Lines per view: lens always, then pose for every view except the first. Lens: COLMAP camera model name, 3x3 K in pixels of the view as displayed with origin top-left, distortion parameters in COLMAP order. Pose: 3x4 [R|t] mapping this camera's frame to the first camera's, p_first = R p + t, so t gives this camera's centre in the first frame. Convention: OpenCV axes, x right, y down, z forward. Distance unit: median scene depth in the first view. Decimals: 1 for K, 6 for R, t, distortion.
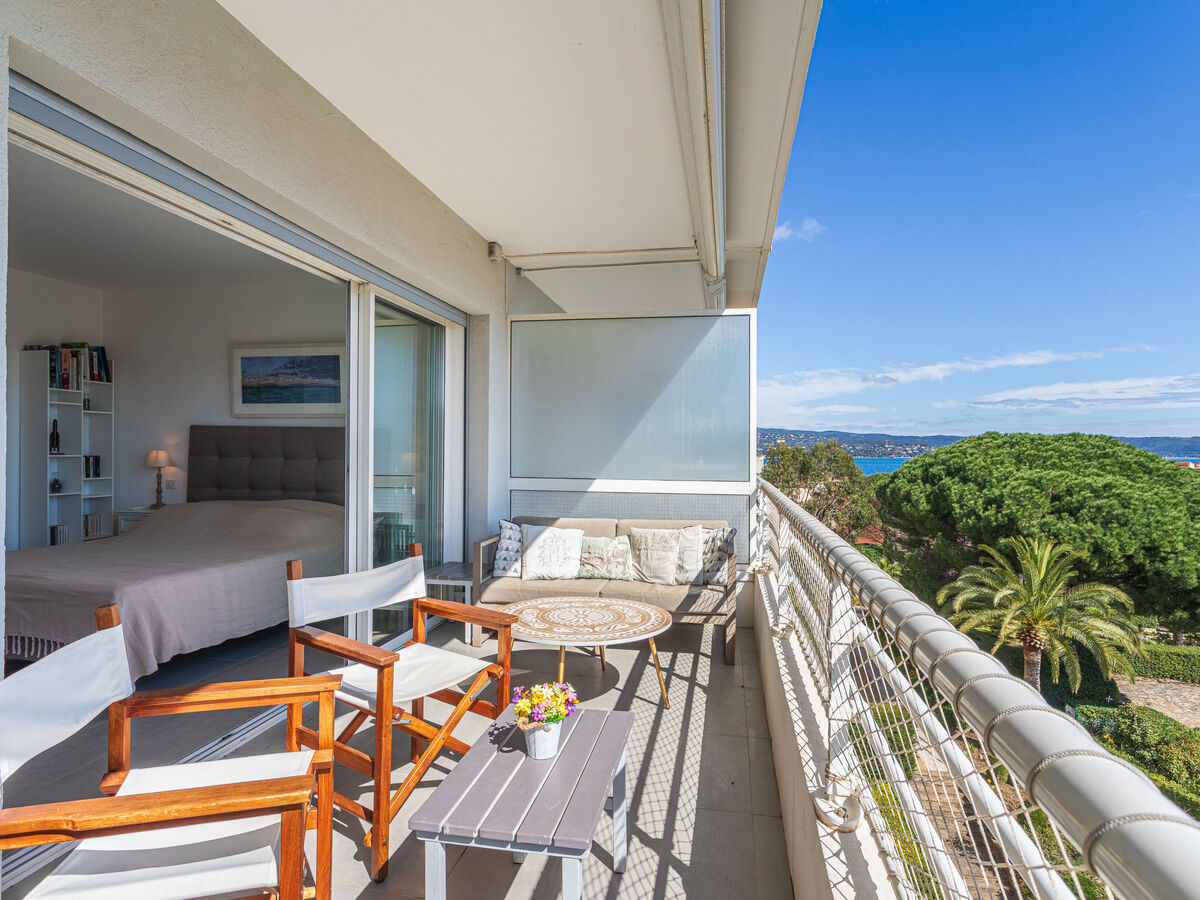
lens RADIAL K [[638.0, 0, 603.3], [0, 638.0, 450.3], [0, 0, 1]] dist [0.003833, 0.001454]
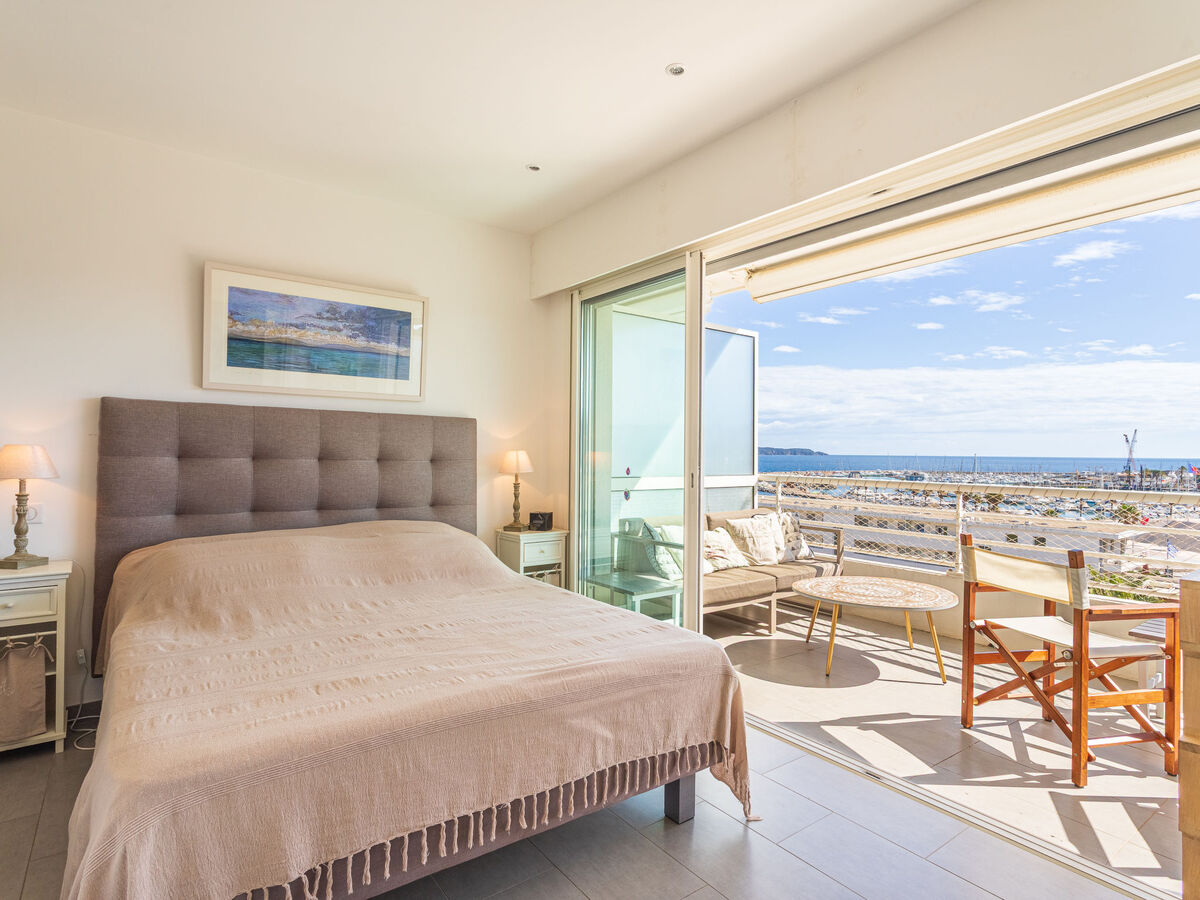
lens RADIAL K [[640.9, 0, 602.8], [0, 640.9, 447.8], [0, 0, 1]] dist [0.002446, 0.001710]
pose [[0.672074, 0.003492, 0.740476, -0.122157], [-0.005267, 0.999986, 0.000065, -0.000097], [-0.740465, -0.003944, 0.672083, 0.056181]]
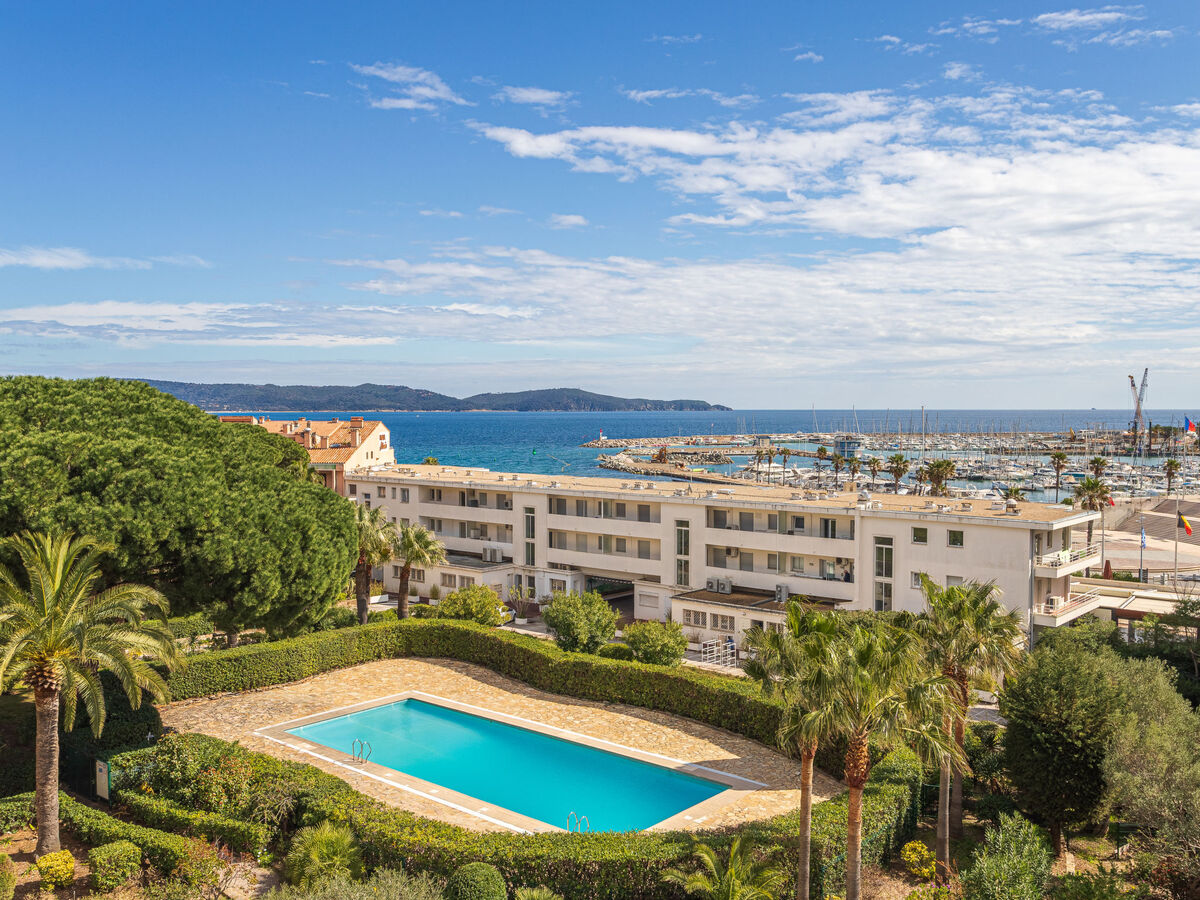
lens RADIAL K [[1066.7, 0, 600.0], [0, 1066.7, 450.0], [0, 0, 1]] dist [0.006507, 0.003991]
pose [[0.499088, -0.041454, 0.865559, -0.012531], [0.002701, 0.998925, 0.046284, -0.000988], [-0.866547, -0.020762, 0.498663, -0.077879]]
